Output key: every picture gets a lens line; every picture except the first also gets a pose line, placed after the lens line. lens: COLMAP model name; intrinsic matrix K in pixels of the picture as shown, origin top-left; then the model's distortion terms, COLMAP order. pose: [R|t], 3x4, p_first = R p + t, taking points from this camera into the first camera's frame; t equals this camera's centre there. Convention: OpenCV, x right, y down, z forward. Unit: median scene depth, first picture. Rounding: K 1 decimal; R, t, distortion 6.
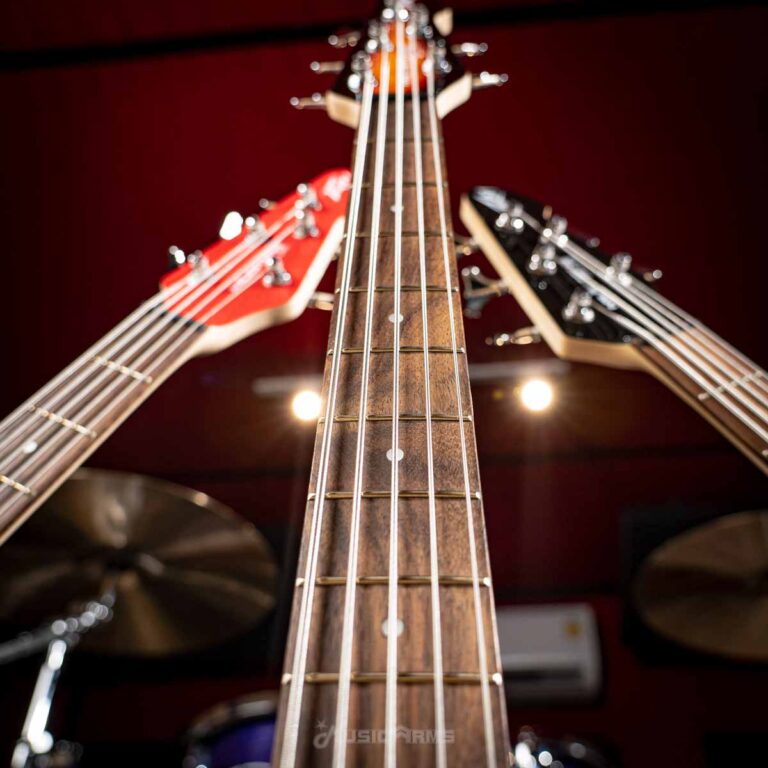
lens RADIAL K [[846.3, 0, 364.2], [0, 846.3, 383.9], [0, 0, 1]] dist [-0.017477, -0.026950]
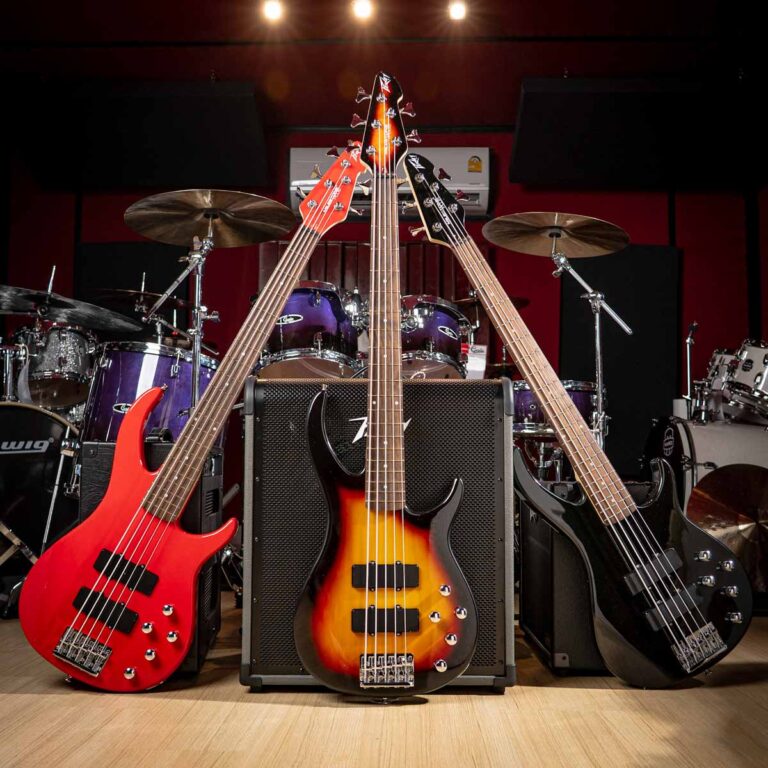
lens RADIAL K [[846.3, 0, 364.2], [0, 846.3, 383.9], [0, 0, 1]] dist [-0.017477, -0.026950]
pose [[0.996381, -0.017327, 0.083213, -0.281749], [-0.034202, 0.814524, 0.579121, -1.377901], [-0.077814, -0.579871, 0.810984, -1.828878]]
